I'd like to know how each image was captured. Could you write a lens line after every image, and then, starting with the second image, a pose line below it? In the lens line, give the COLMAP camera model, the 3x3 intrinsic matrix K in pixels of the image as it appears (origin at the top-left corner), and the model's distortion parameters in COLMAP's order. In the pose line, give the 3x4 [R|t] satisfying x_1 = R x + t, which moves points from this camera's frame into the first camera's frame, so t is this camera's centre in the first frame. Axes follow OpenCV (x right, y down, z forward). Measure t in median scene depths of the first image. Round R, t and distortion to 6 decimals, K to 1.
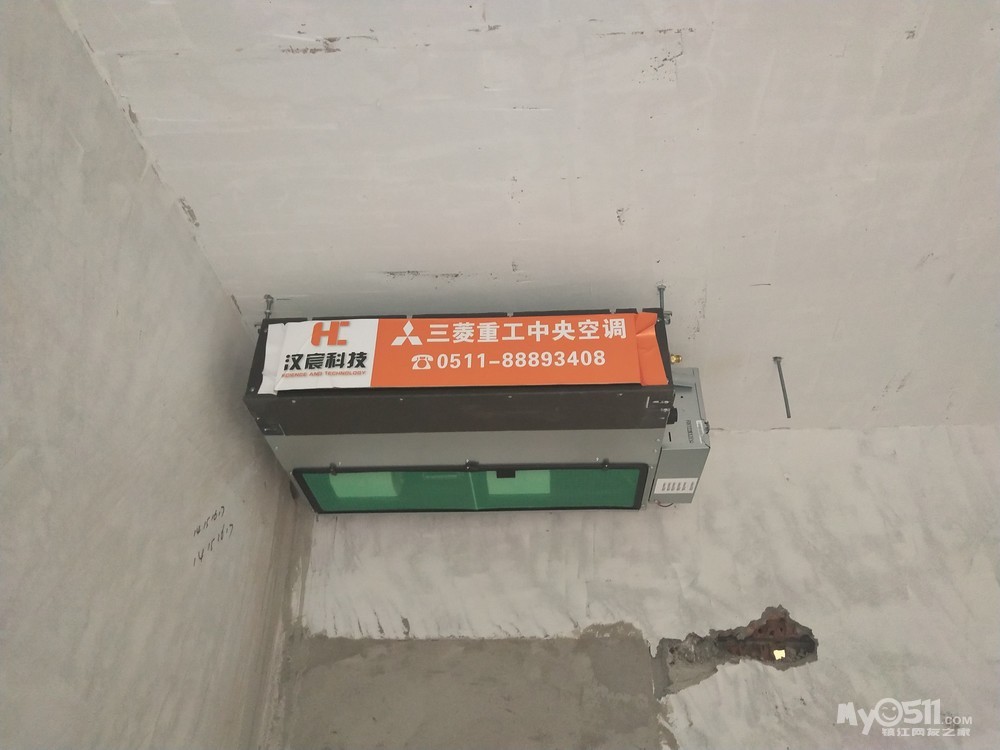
lens RADIAL K [[777.1, 0, 500.0], [0, 777.1, 375.0], [0, 0, 1]] dist [-0.008515, 0.055790]
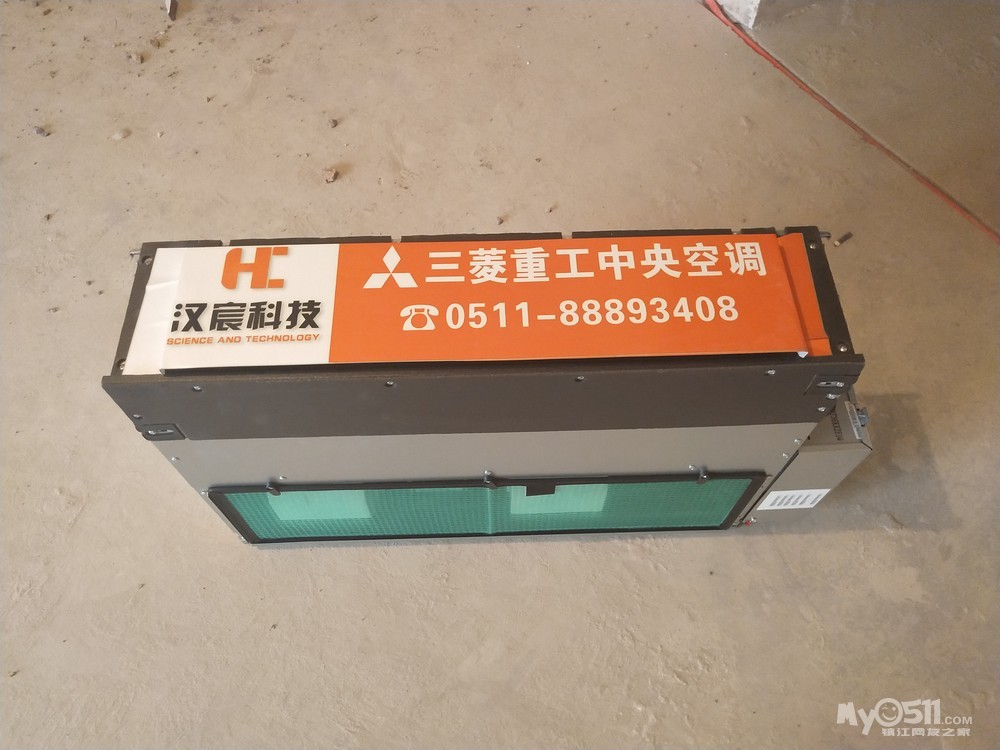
lens RADIAL K [[777.1, 0, 500.0], [0, 777.1, 375.0], [0, 0, 1]] dist [-0.008515, 0.055790]
pose [[0.998383, -0.010303, 0.055903, -0.072270], [0.006575, 0.997768, 0.066456, -0.011828], [-0.056463, -0.065981, 0.996222, 0.420341]]
